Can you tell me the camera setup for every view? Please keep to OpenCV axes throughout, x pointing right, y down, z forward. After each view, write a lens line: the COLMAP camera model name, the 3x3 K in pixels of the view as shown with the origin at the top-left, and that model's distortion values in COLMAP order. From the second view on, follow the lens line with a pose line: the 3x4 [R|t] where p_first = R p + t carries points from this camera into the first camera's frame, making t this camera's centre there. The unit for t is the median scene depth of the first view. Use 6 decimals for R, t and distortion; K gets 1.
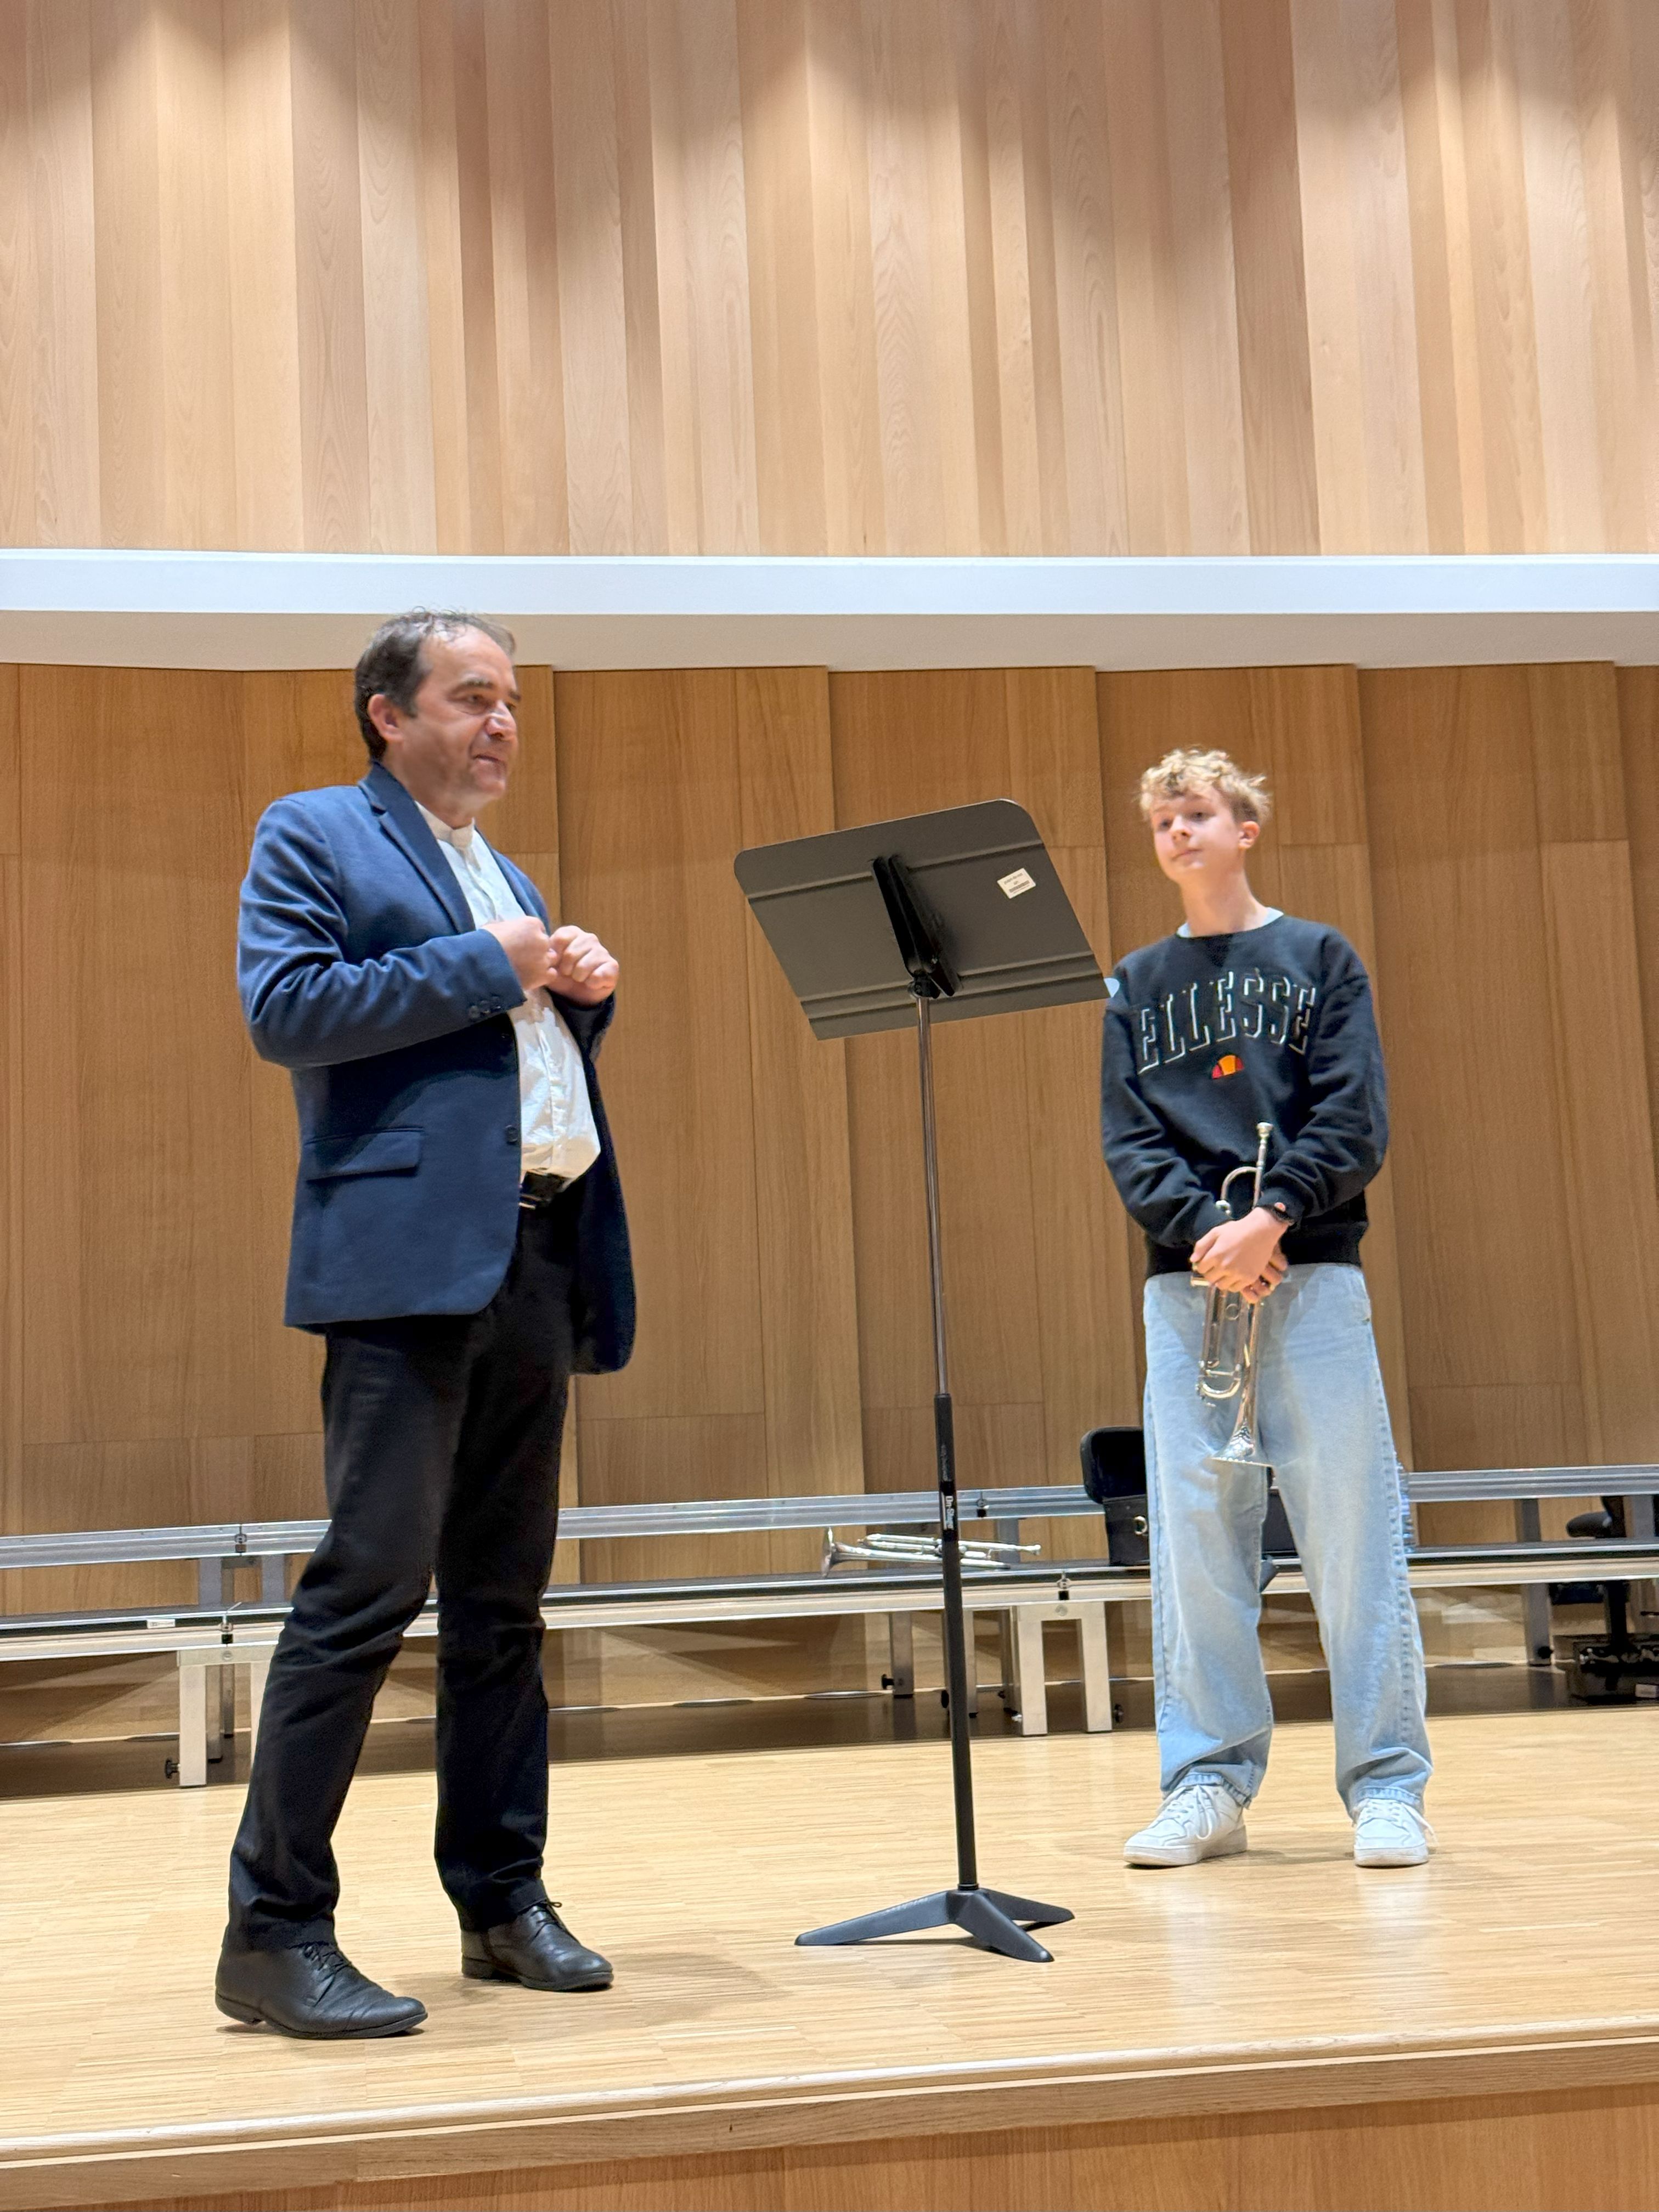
lens RADIAL K [[3117.5, 0, 821.6], [0, 3117.5, 1070.9], [0, 0, 1]] dist [0.125981, 0.000000]
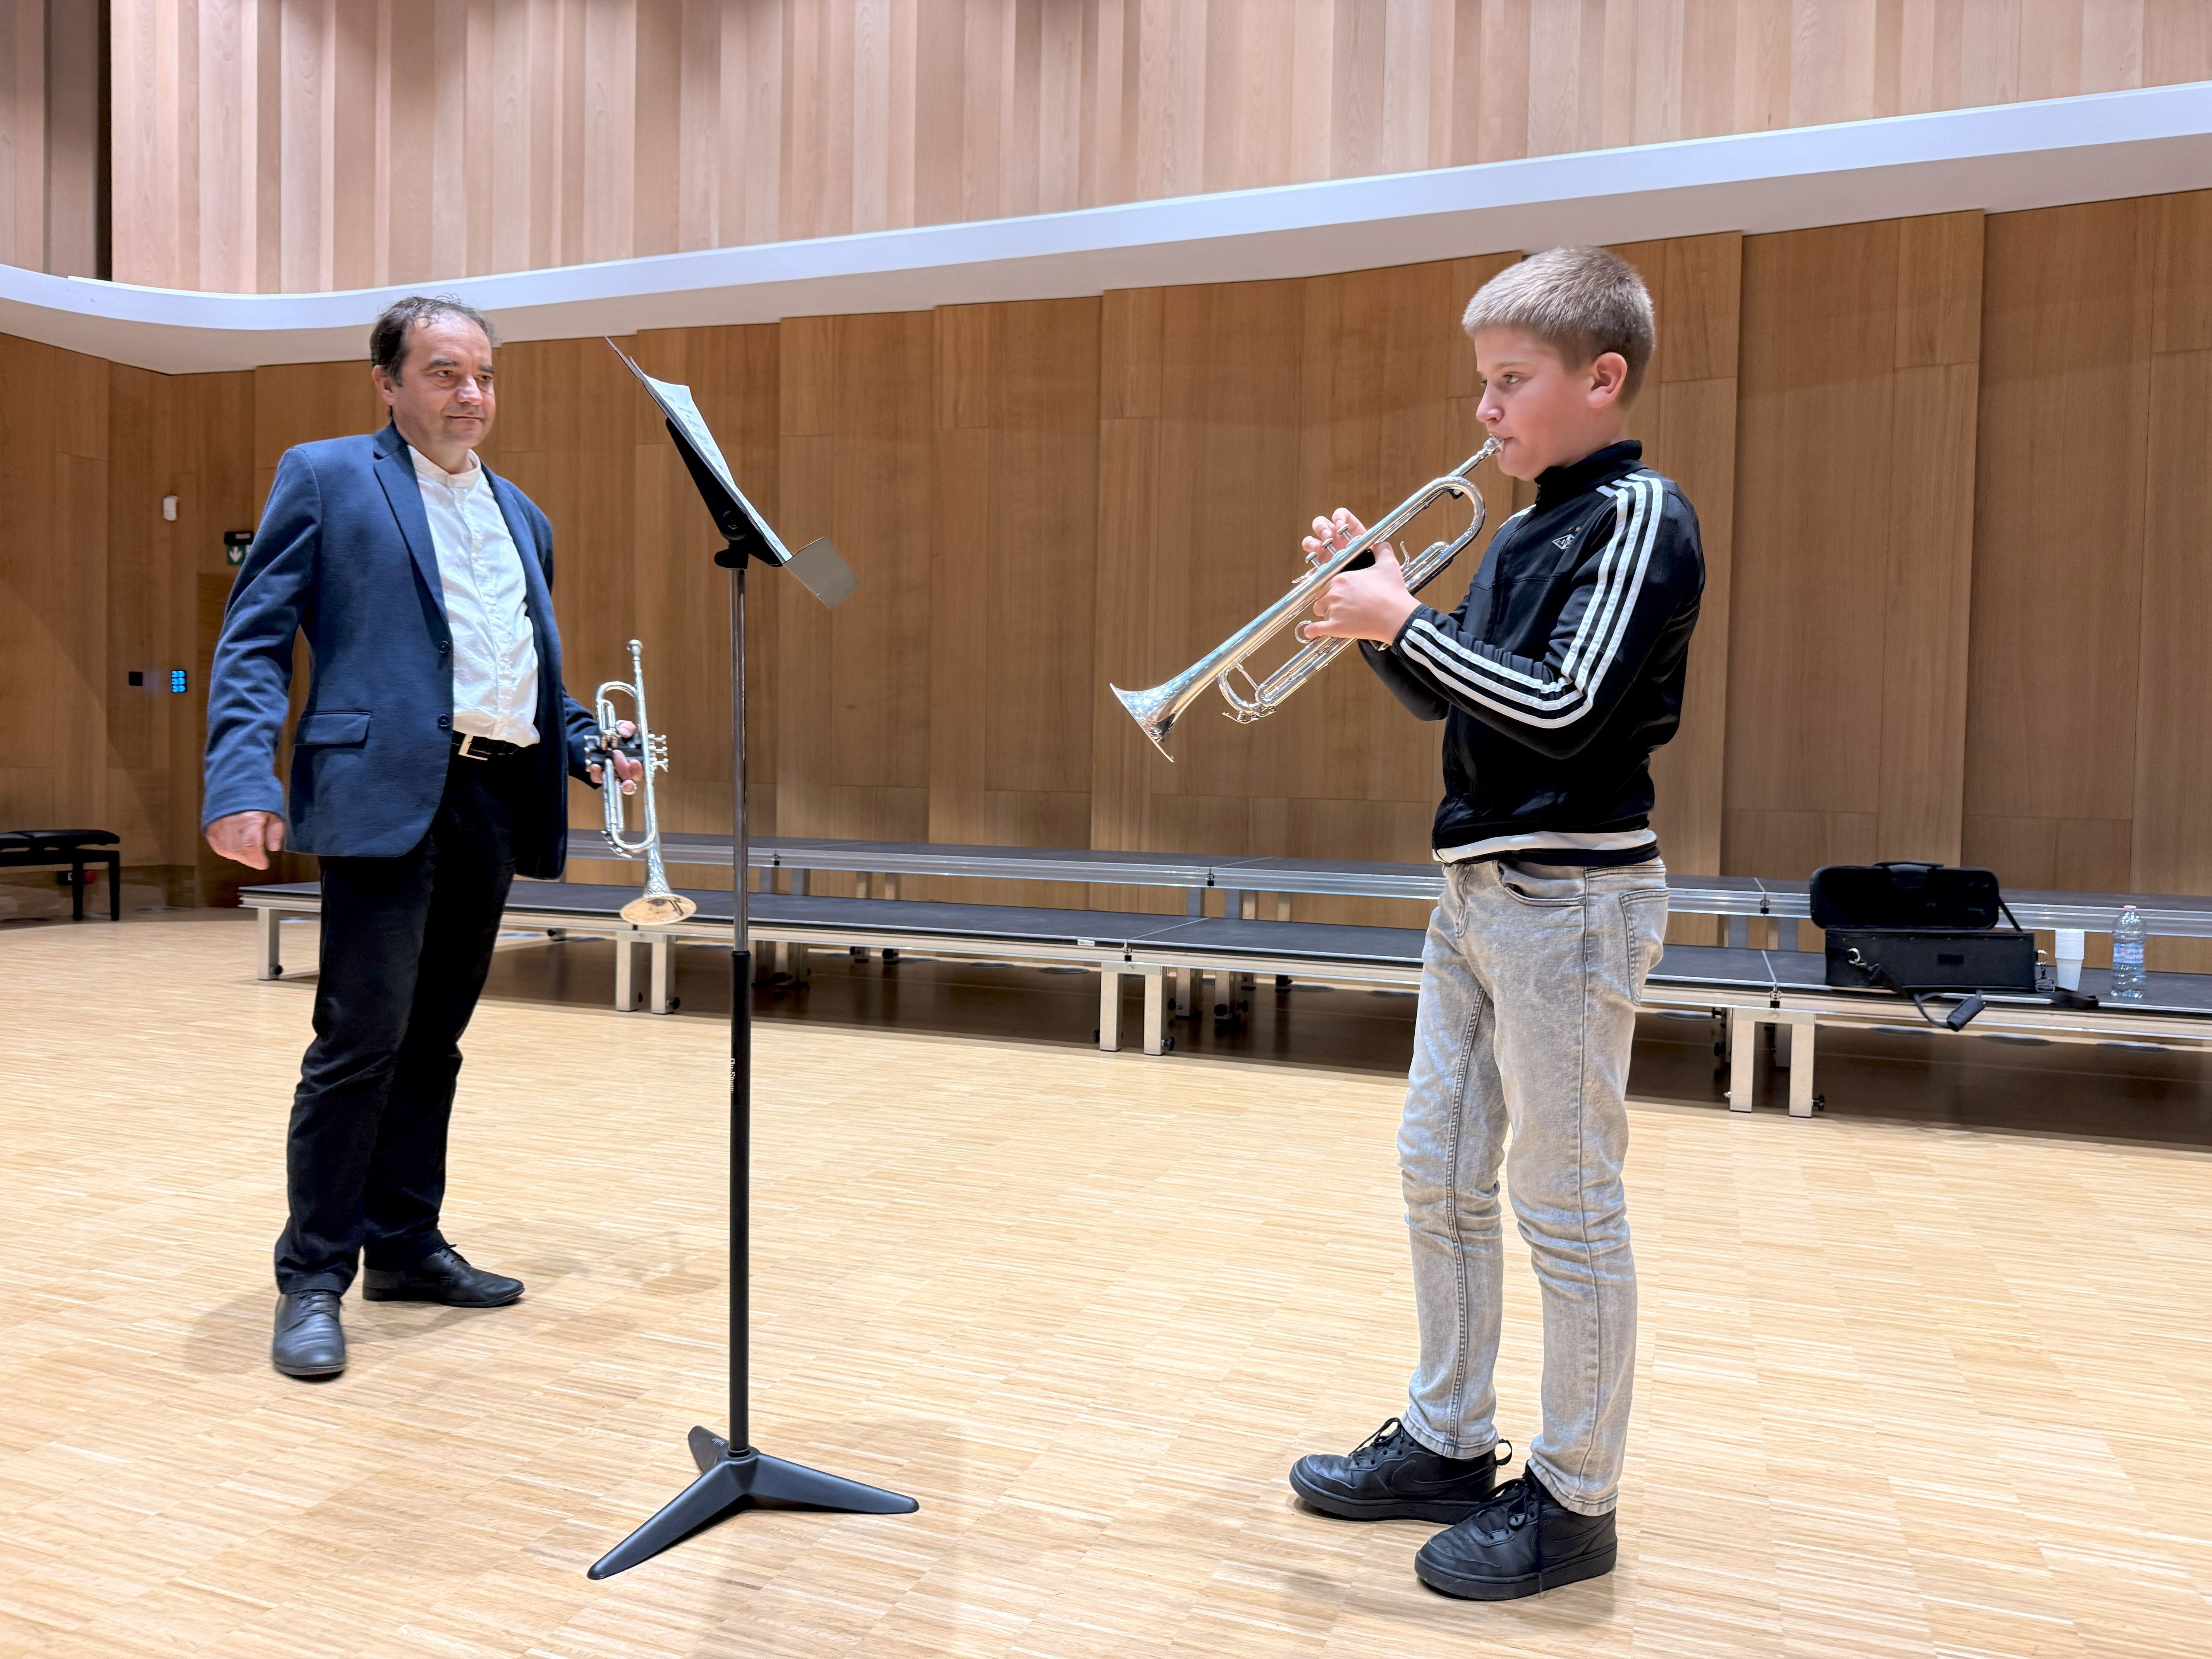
lens RADIAL K [[1570.6, 0, 1107.4], [0, 1570.6, 820.2], [0, 0, 1]] dist [0.033069, -0.031479]
pose [[0.873077, 0.078166, -0.481275, 0.108271], [0.006184, 0.985212, 0.171231, -0.004386], [0.487542, -0.152474, 0.859683, 0.287676]]
